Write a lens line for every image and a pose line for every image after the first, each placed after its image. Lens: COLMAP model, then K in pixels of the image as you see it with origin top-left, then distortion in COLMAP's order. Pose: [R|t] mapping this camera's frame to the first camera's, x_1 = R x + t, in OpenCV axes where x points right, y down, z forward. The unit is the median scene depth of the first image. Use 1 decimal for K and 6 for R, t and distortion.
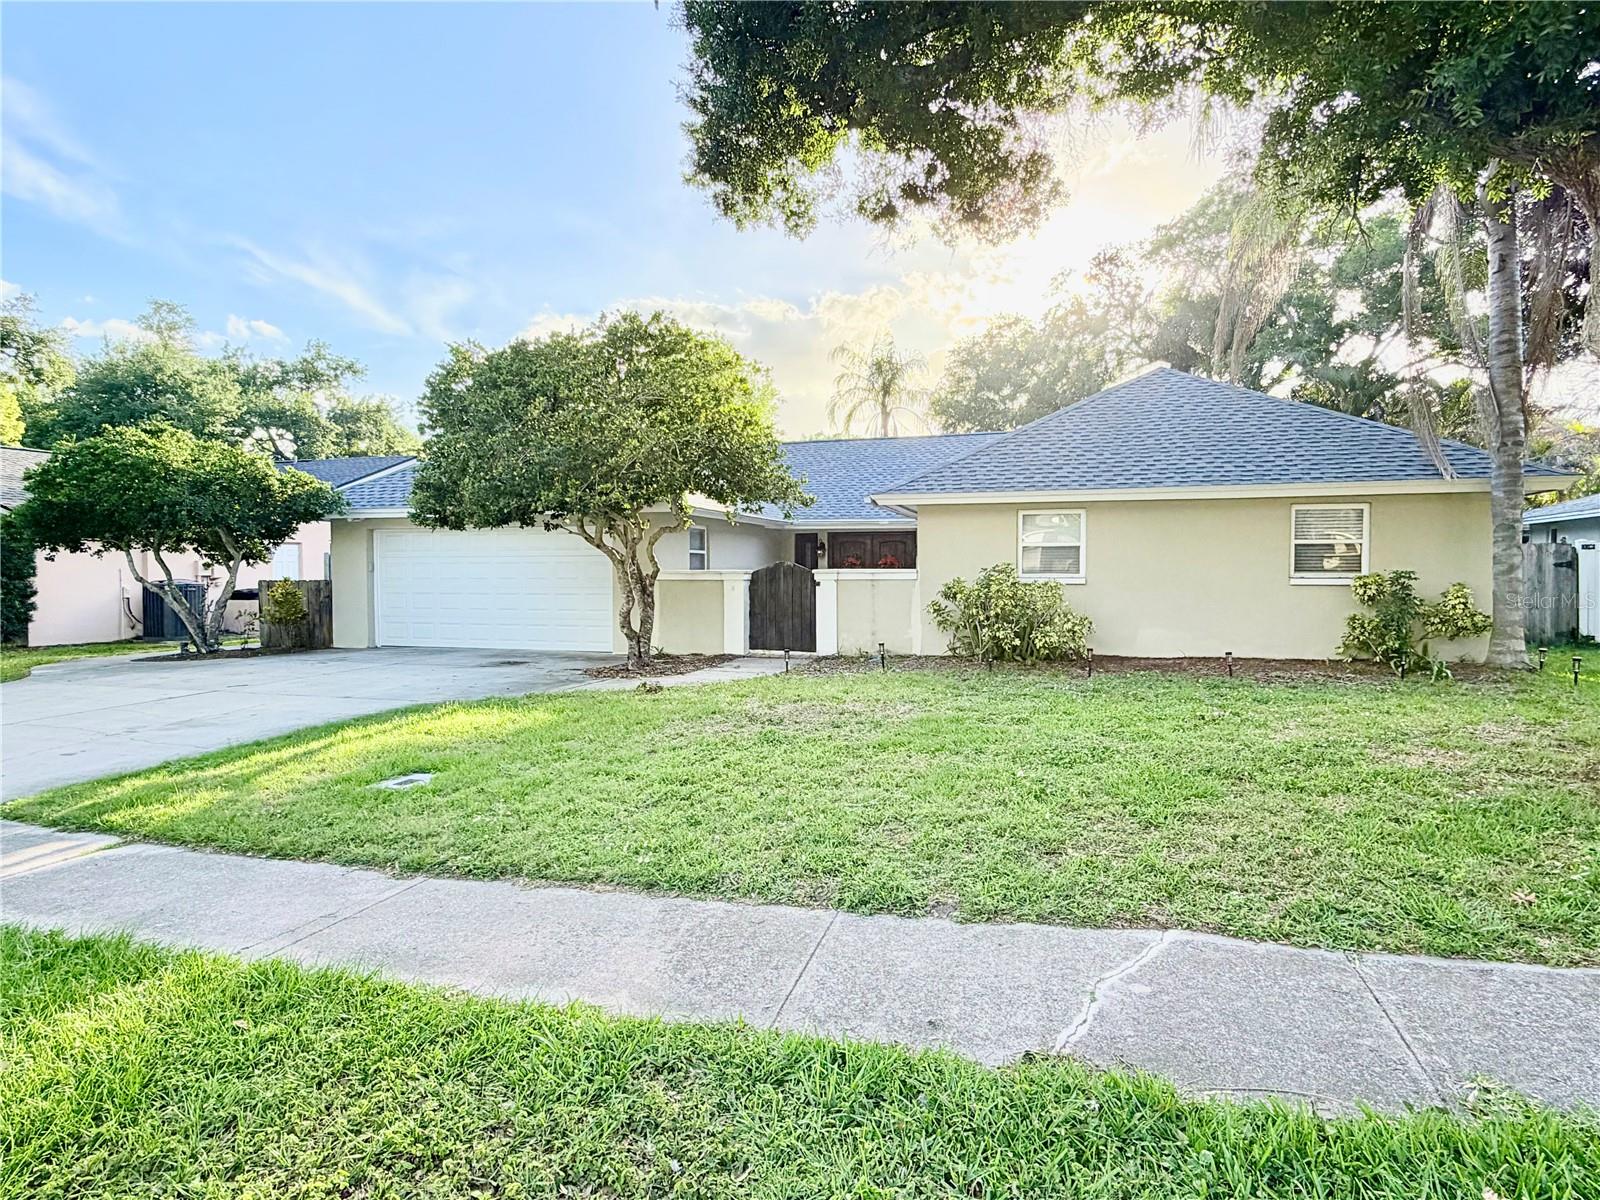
lens RADIAL K [[899.8, 0, 803.4], [0, 899.8, 599.5], [0, 0, 1]] dist [0.002466, -0.000770]
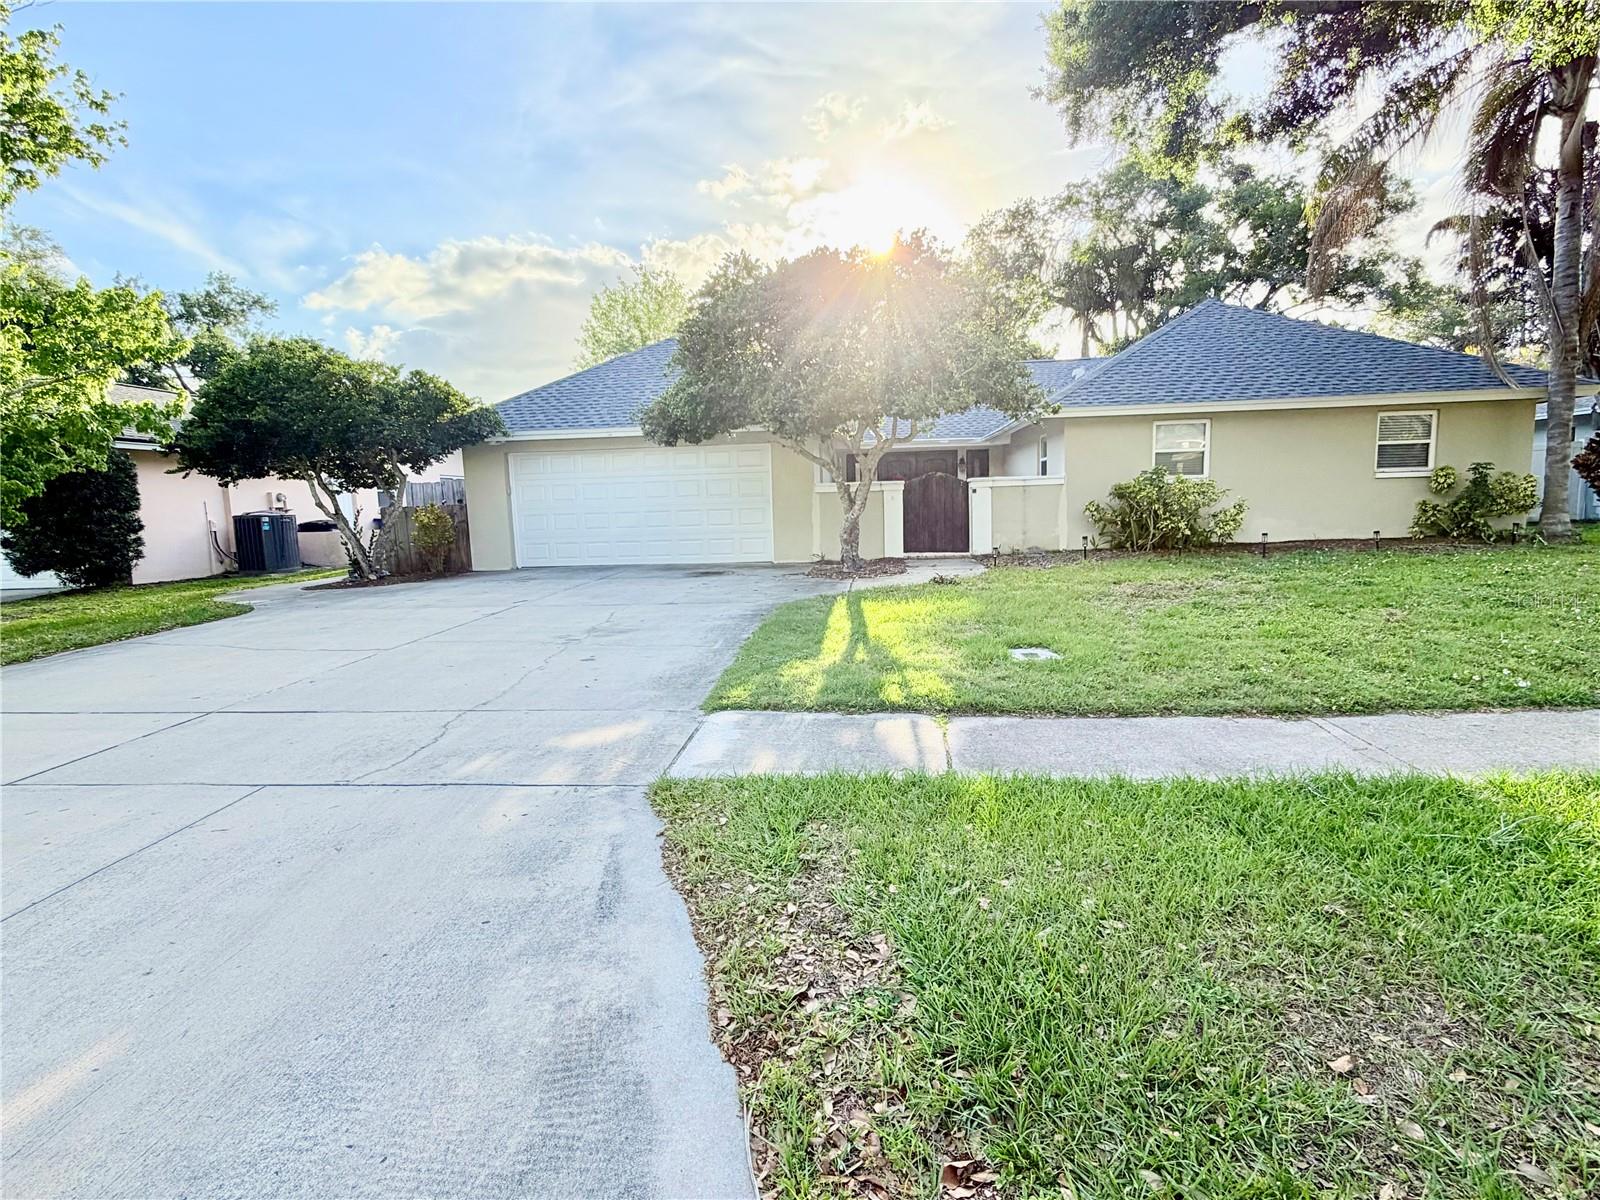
lens RADIAL K [[791.1, 0, 796.7], [0, 791.1, 597.7], [0, 0, 1]] dist [0.003716, 0.000350]
pose [[0.982422, -0.051809, 0.179342, -0.379168], [0.035340, 0.994960, 0.093837, 0.014416], [-0.183300, -0.085850, 0.979301, 0.053353]]
